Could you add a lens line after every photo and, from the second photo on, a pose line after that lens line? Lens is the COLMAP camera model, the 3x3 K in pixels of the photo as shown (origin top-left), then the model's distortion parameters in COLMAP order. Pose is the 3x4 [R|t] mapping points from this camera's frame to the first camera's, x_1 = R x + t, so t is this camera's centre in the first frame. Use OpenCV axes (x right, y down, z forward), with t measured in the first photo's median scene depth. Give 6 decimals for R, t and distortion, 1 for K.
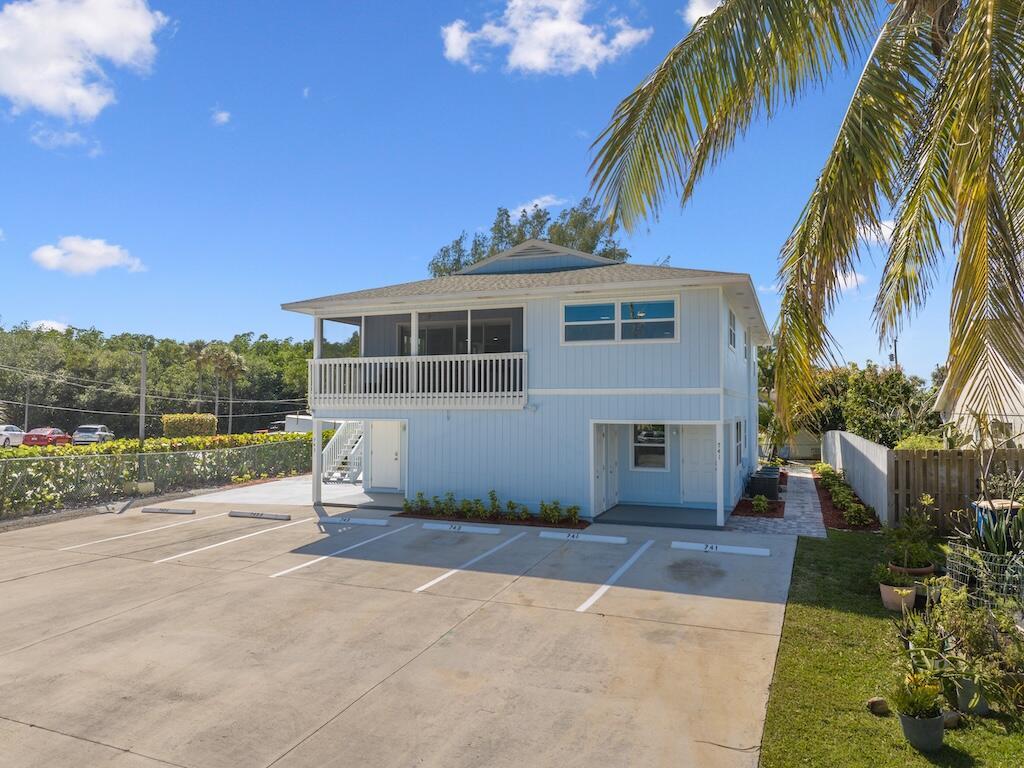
lens RADIAL K [[712.6, 0, 511.0], [0, 712.6, 387.4], [0, 0, 1]] dist [-0.033235, 0.000785]
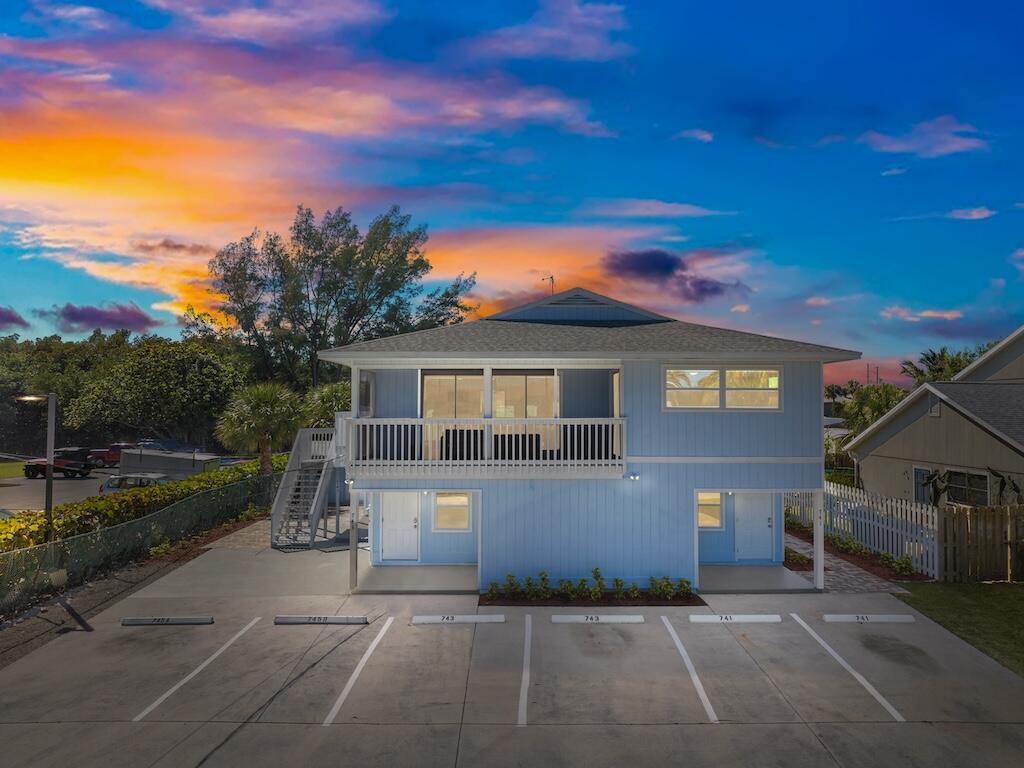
lens RADIAL K [[712.6, 0, 512.7], [0, 712.6, 380.7], [0, 0, 1]] dist [-0.033235, 0.000785]
pose [[0.929622, 0.012634, 0.368298, -0.476037], [-0.009479, 0.999901, -0.010375, -0.090055], [-0.368393, 0.006154, 0.929650, 0.173576]]
